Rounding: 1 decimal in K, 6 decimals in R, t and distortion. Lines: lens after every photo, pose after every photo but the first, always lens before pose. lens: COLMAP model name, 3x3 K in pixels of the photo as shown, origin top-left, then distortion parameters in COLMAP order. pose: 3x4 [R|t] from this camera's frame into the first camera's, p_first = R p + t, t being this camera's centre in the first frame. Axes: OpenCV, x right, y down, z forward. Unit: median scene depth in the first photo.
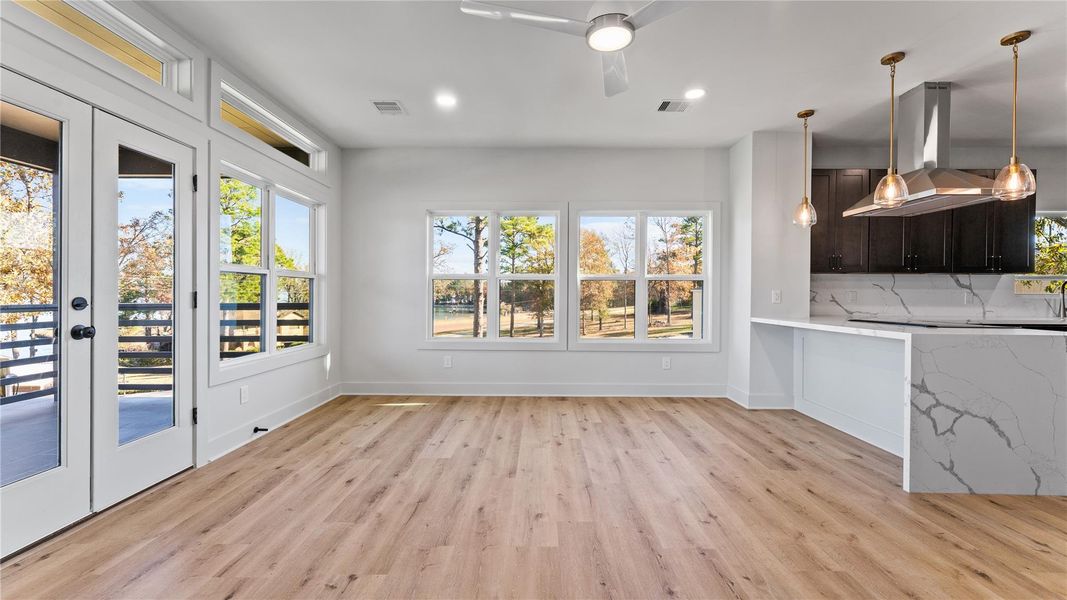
lens RADIAL K [[430.6, 0, 529.9], [0, 430.6, 296.0], [0, 0, 1]] dist [-0.001846, -0.000437]
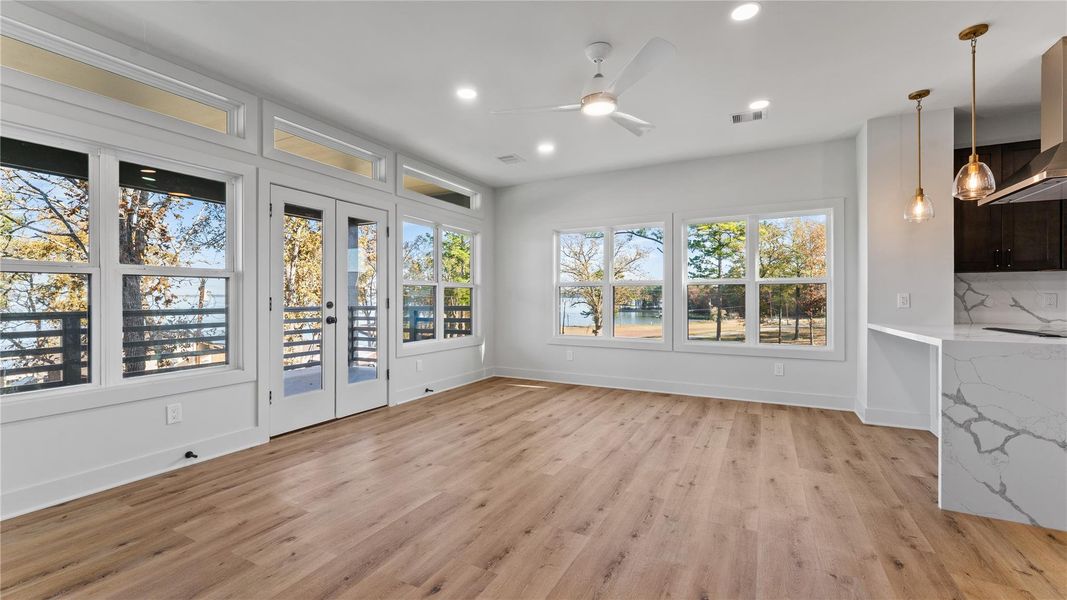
lens RADIAL K [[430.6, 0, 530.8], [0, 430.6, 301.0], [0, 0, 1]] dist [-0.001846, -0.000437]
pose [[0.890702, -0.002212, -0.454582, 0.380693], [0.002798, 0.999996, 0.000616, 0.000037], [0.454579, -0.001821, 0.890705, -0.180087]]
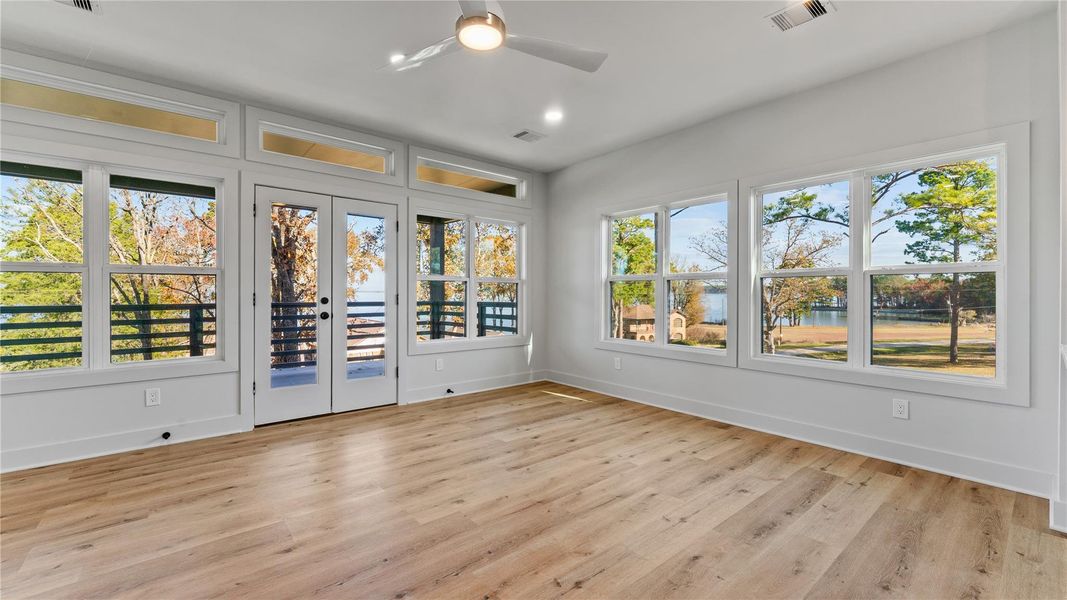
lens RADIAL K [[430.6, 0, 532.3], [0, 430.6, 292.3], [0, 0, 1]] dist [-0.001846, -0.000437]
pose [[0.656817, -0.003741, -0.754040, 0.637818], [-0.004138, 0.999955, -0.008565, -0.004576], [0.754038, 0.008746, 0.656772, 0.280294]]
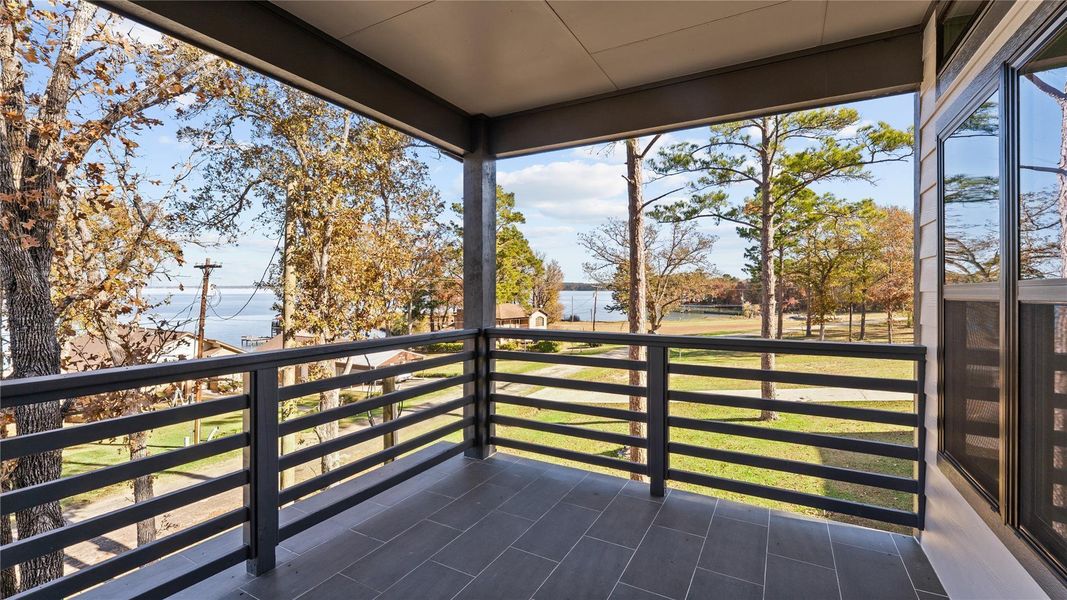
lens RADIAL K [[440.6, 0, 527.4], [0, 440.6, 284.8], [0, 0, 1]] dist [-0.005597, 0.001265]
pose [[0.876838, -0.008009, -0.480719, -0.983514], [-0.001580, 0.999808, -0.019540, -0.067692], [0.480784, 0.017893, 0.876657, 0.569470]]
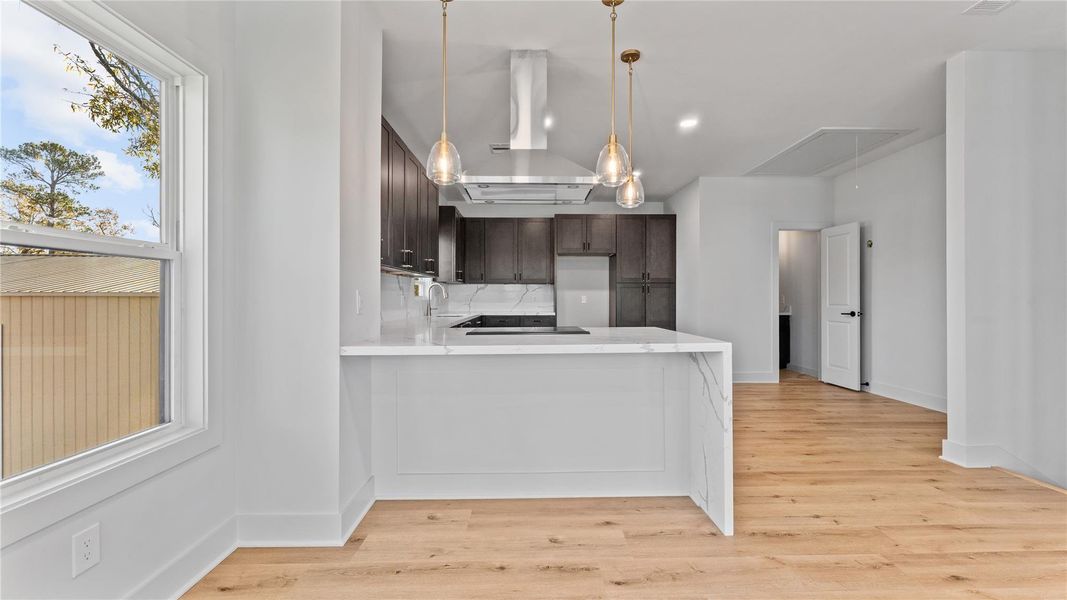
lens RADIAL K [[430.6, 0, 533.7], [0, 430.6, 298.8], [0, 0, 1]] dist [-0.001846, -0.000437]
pose [[-0.029209, -0.007843, 0.999543, 0.050969], [0.008892, 0.999928, 0.008106, -0.006295], [-0.999534, 0.009124, -0.029137, 1.045376]]
